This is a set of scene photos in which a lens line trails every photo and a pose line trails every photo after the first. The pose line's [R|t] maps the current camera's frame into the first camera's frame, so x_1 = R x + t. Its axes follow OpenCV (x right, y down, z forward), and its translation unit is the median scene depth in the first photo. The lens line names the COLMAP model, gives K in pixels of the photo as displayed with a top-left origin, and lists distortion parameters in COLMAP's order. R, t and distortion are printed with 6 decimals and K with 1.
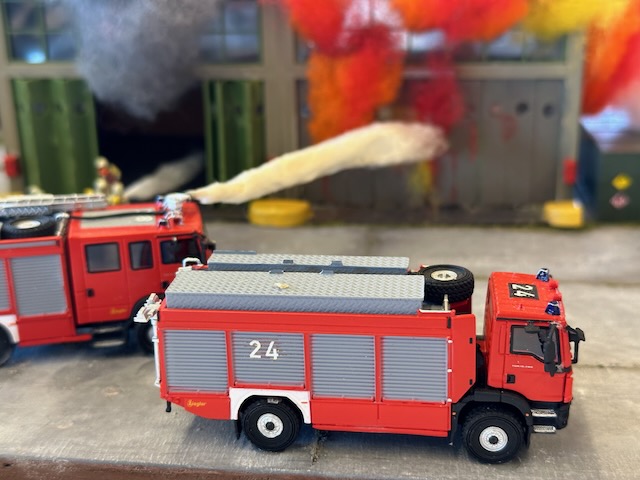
lens RADIAL K [[891.3, 0, 320.0], [0, 891.3, 240.0], [0, 0, 1]] dist [0.029184, -0.004153]
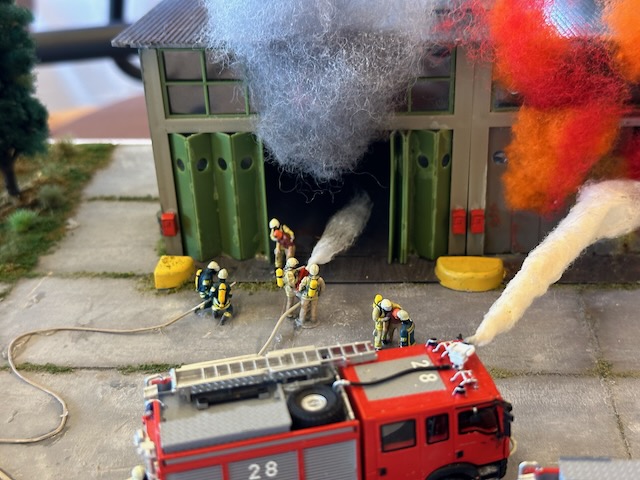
lens RADIAL K [[891.3, 0, 320.0], [0, 891.3, 240.0], [0, 0, 1]] dist [0.029184, -0.004153]
pose [[0.999005, -0.041497, 0.016342, -0.310550], [0.038710, 0.988768, 0.144360, -0.290345], [-0.022149, -0.143583, 0.989390, 0.135791]]
